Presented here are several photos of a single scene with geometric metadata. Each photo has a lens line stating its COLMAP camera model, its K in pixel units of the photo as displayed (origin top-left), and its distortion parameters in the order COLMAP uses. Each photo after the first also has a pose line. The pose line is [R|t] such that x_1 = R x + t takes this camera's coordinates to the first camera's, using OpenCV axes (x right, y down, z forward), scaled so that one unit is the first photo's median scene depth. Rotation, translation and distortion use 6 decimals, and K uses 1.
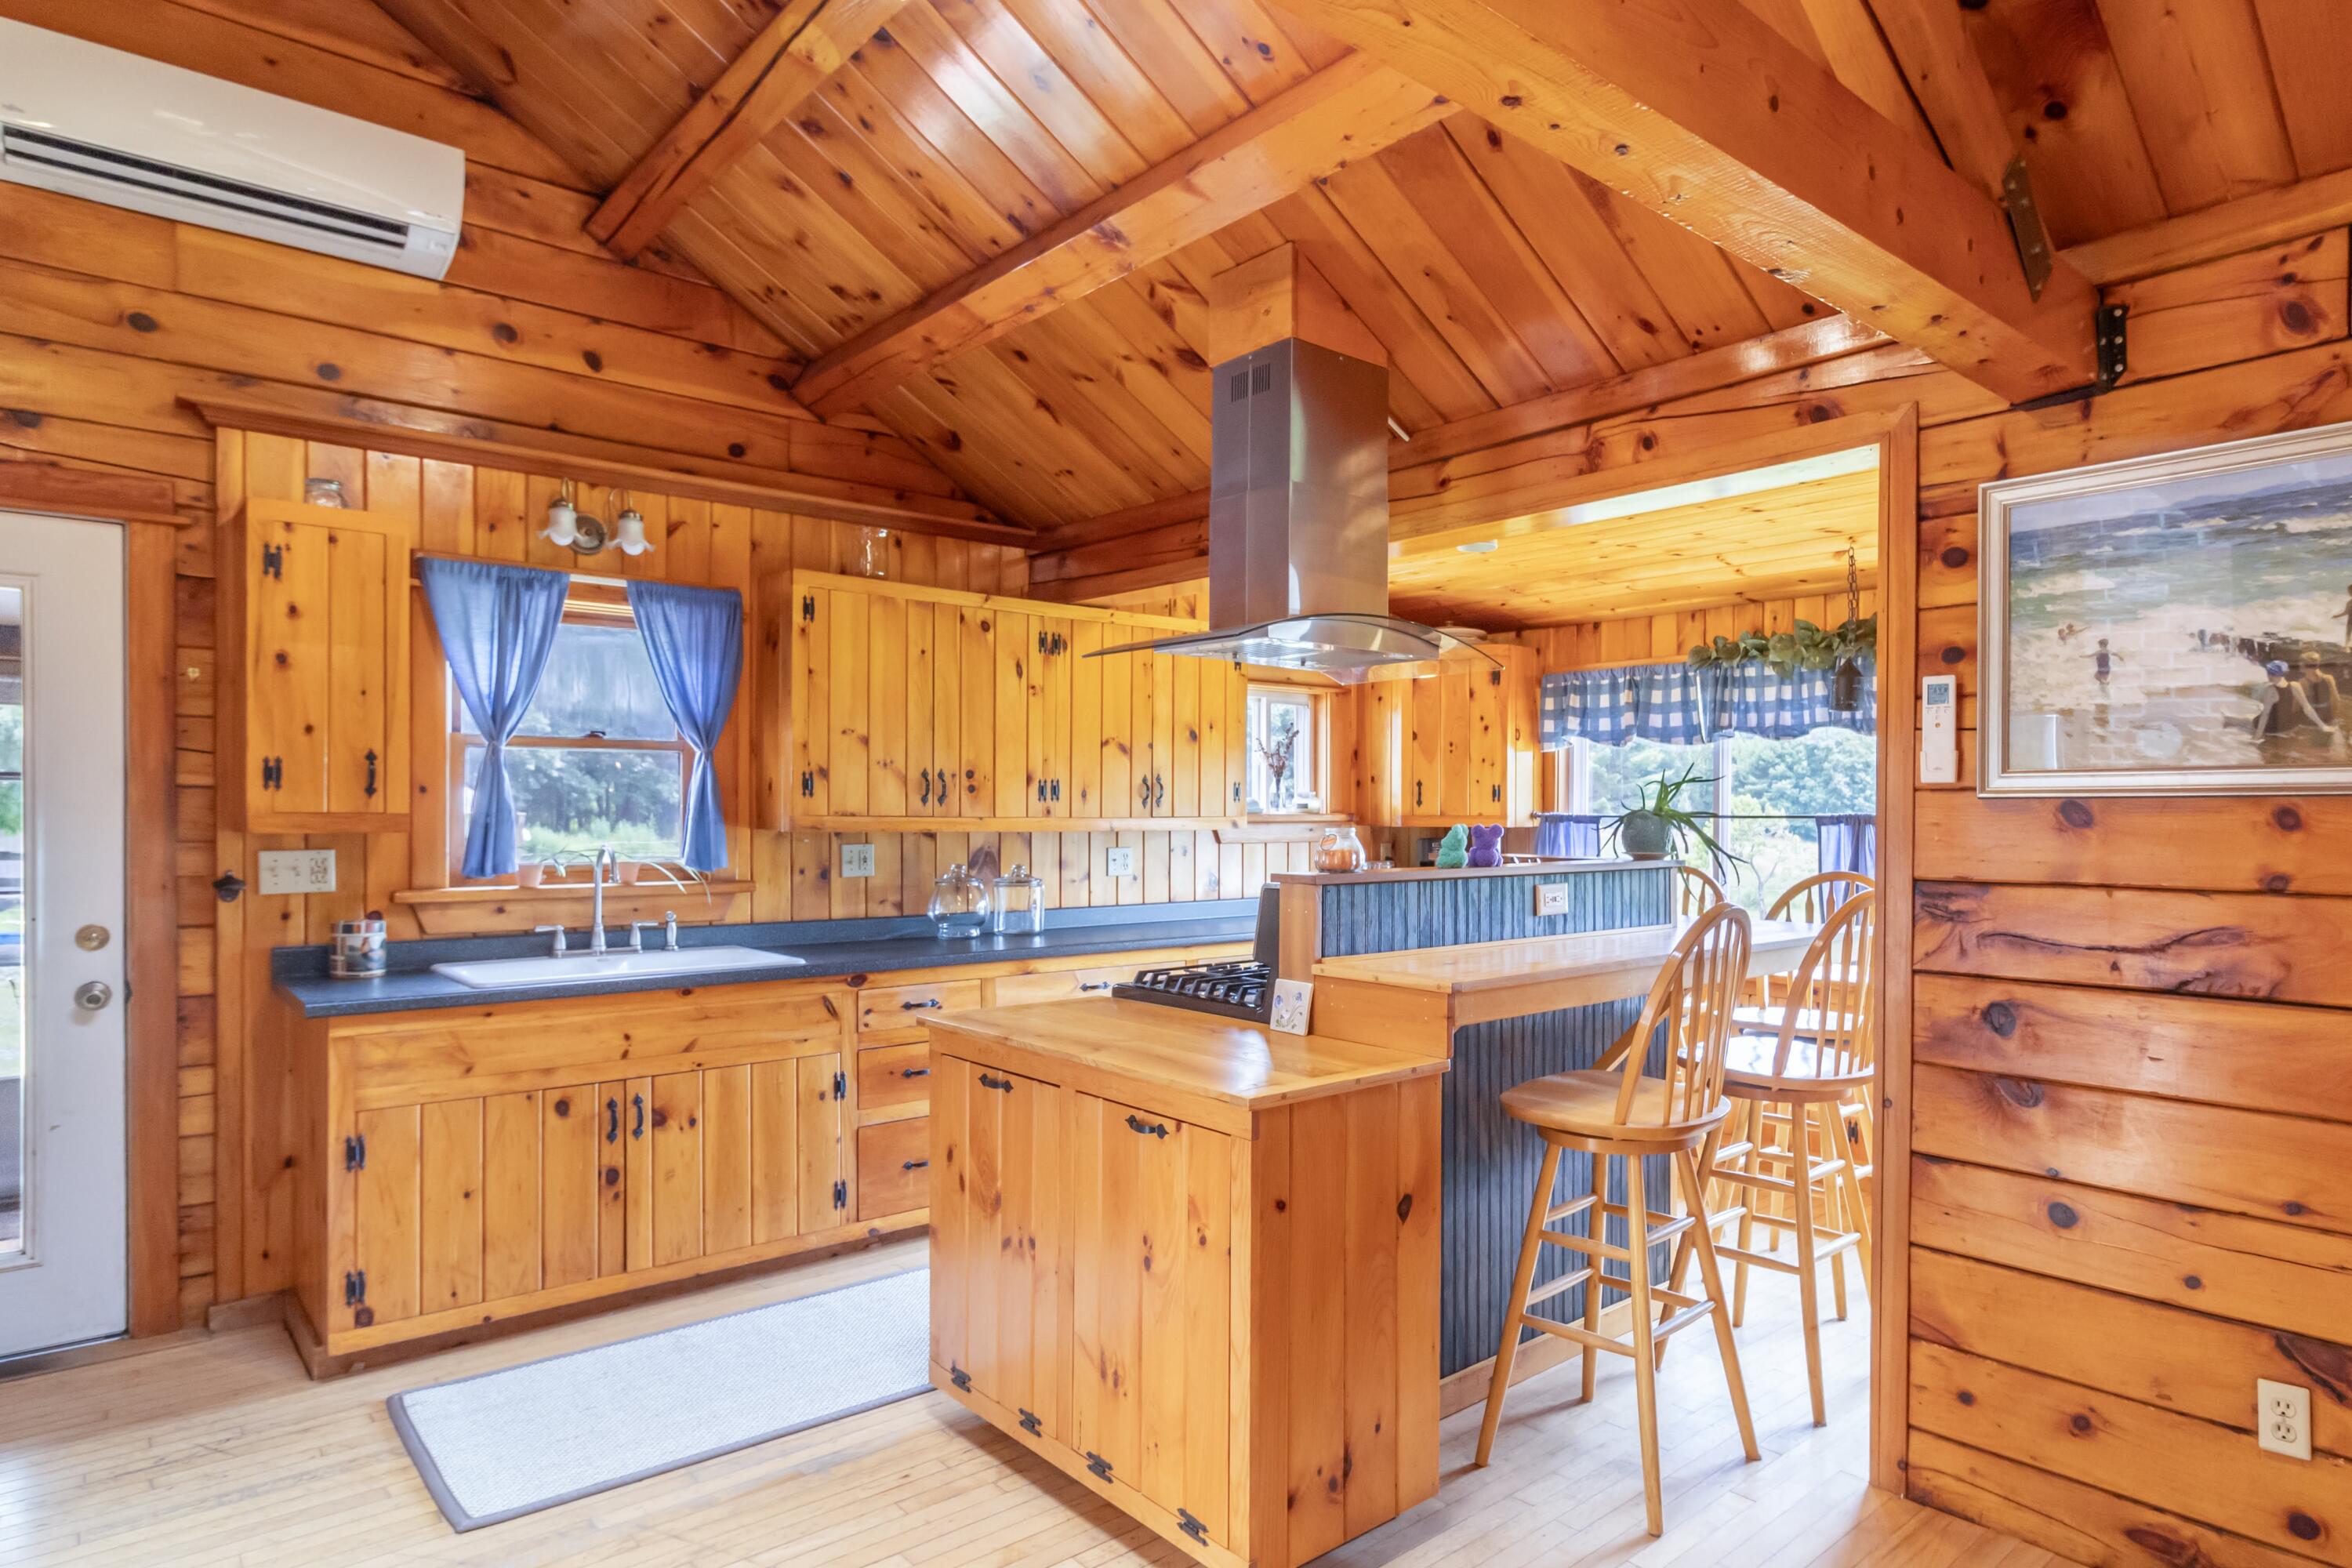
lens RADIAL K [[1349.0, 0, 1179.0], [0, 1349.0, 811.1], [0, 0, 1]] dist [0.000481, -0.000986]
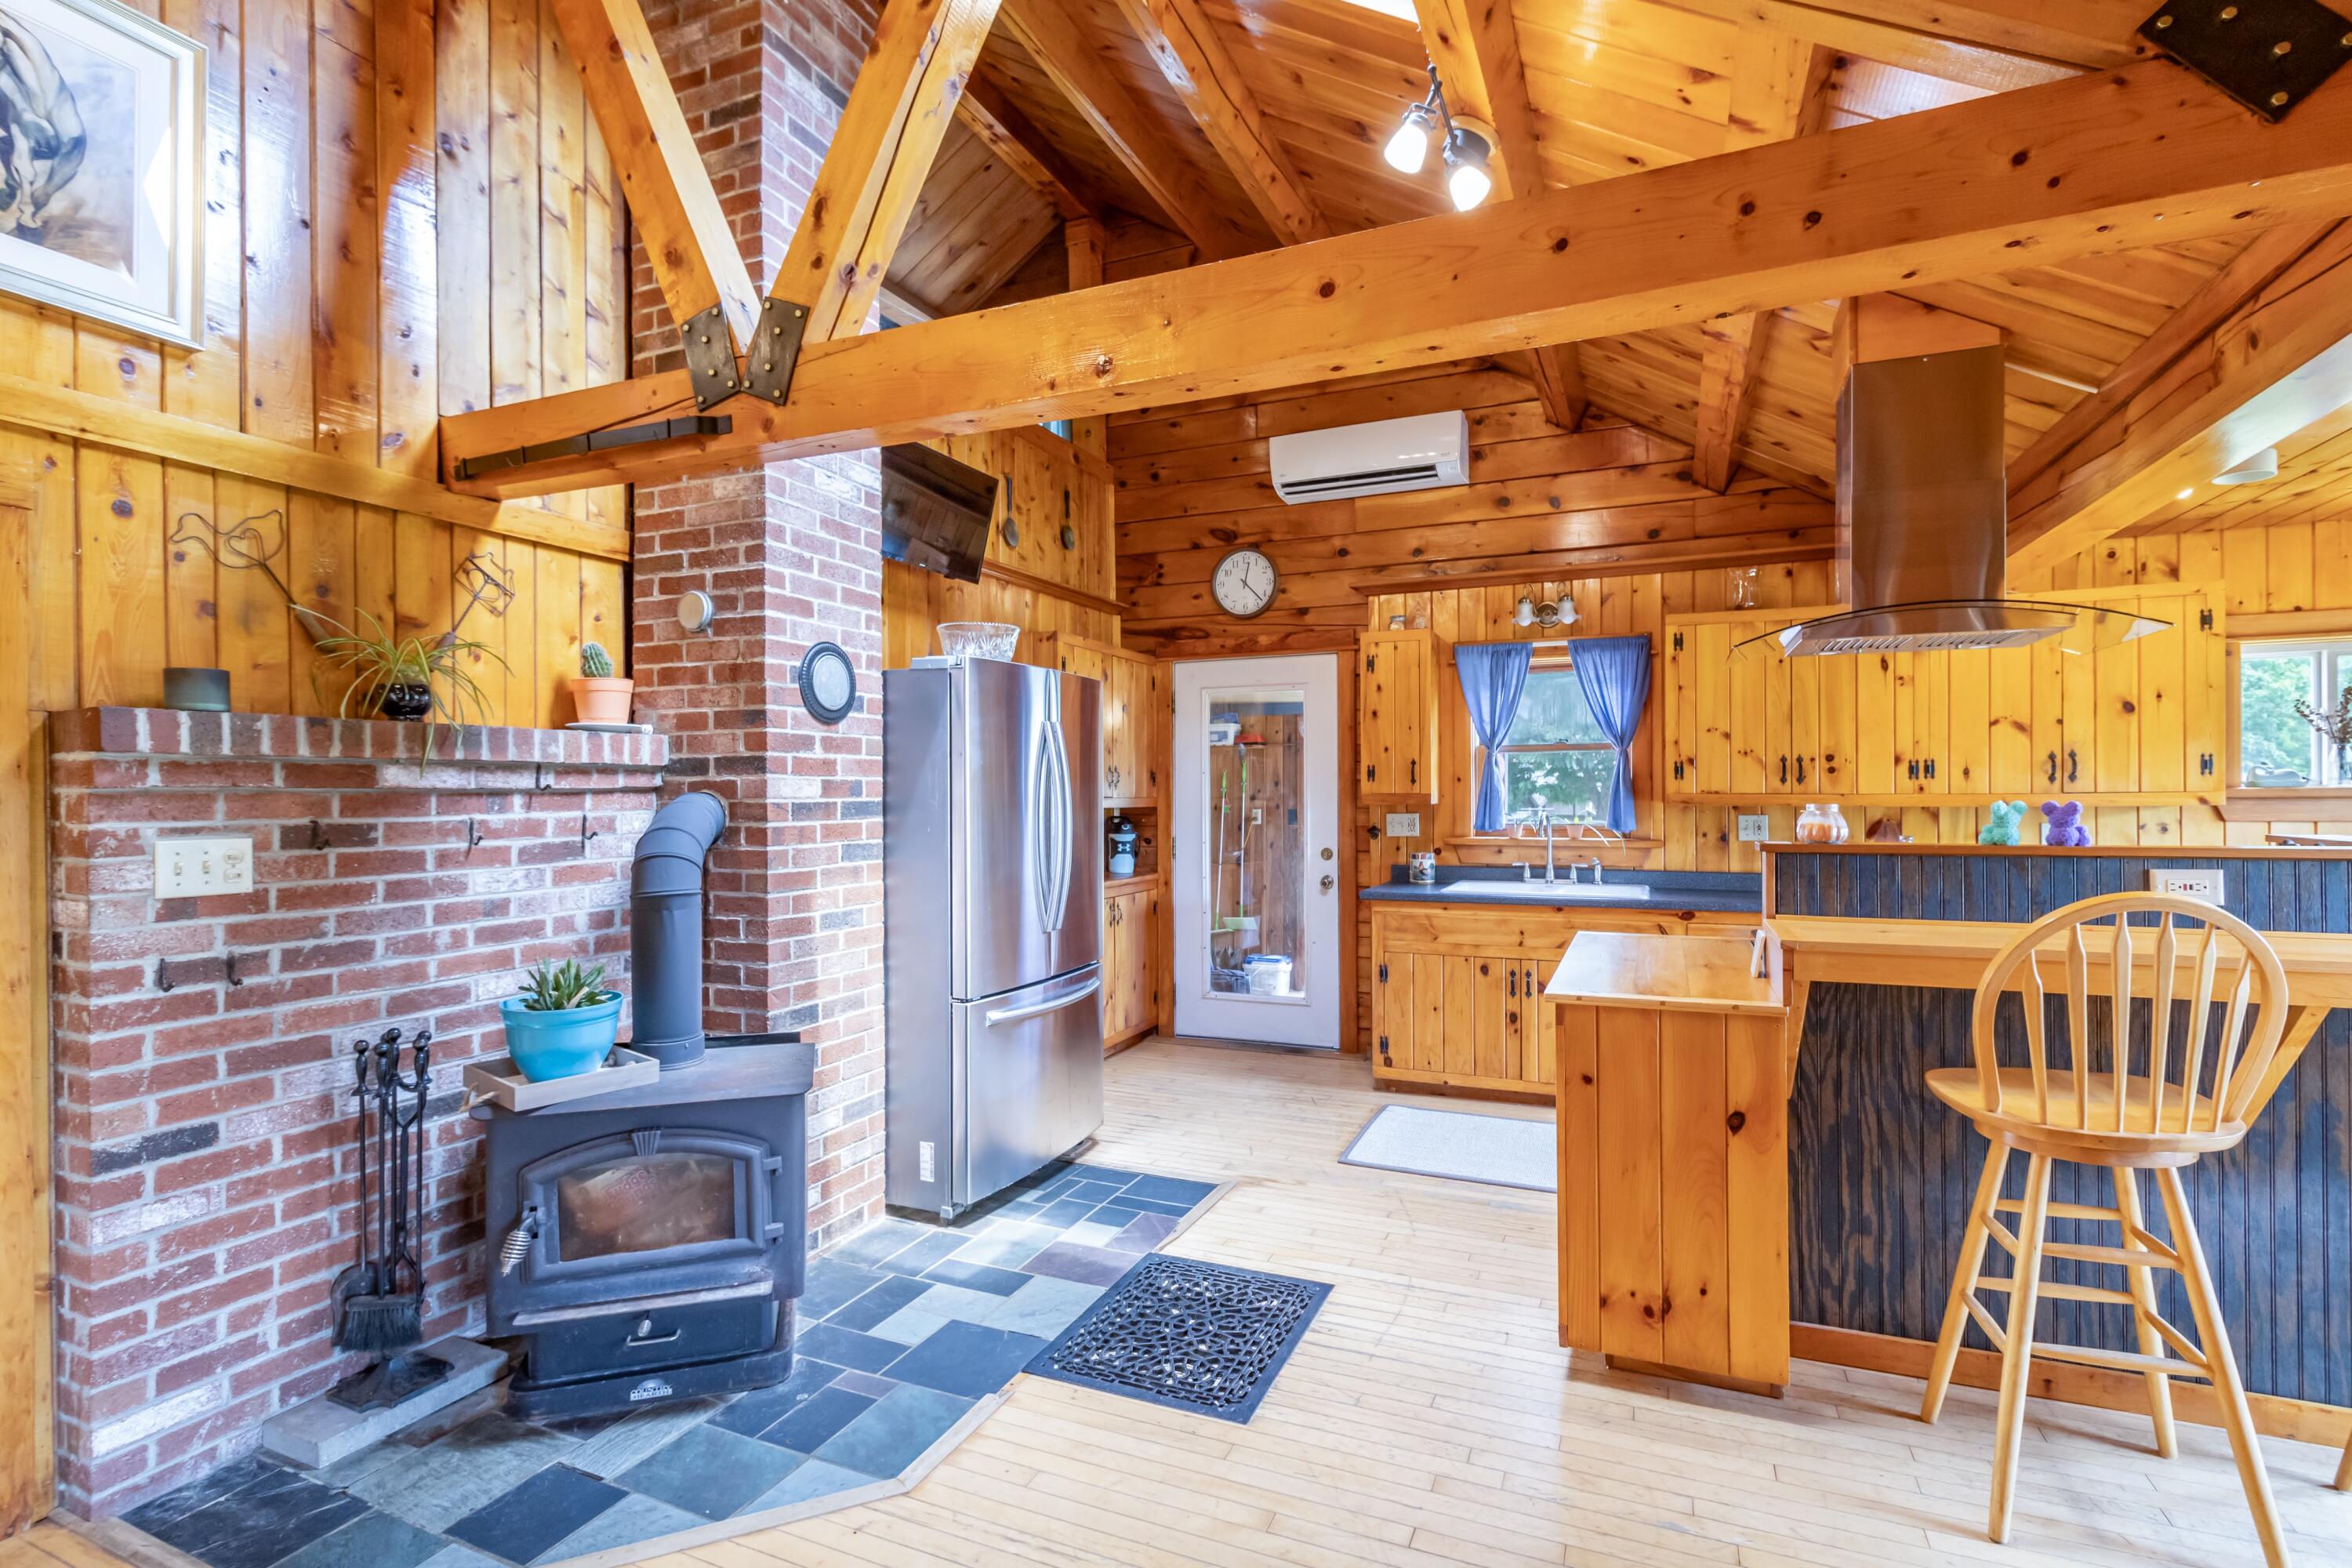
lens RADIAL K [[1037.3, 0, 1176.0], [0, 1037.3, 784.0], [0, 0, 1]] dist [0.000734, 0.000173]
pose [[0.424323, -0.012431, -0.905426, 0.484727], [0.009121, 0.999914, -0.009454, -0.001083], [0.905465, -0.004247, 0.424399, 0.098588]]
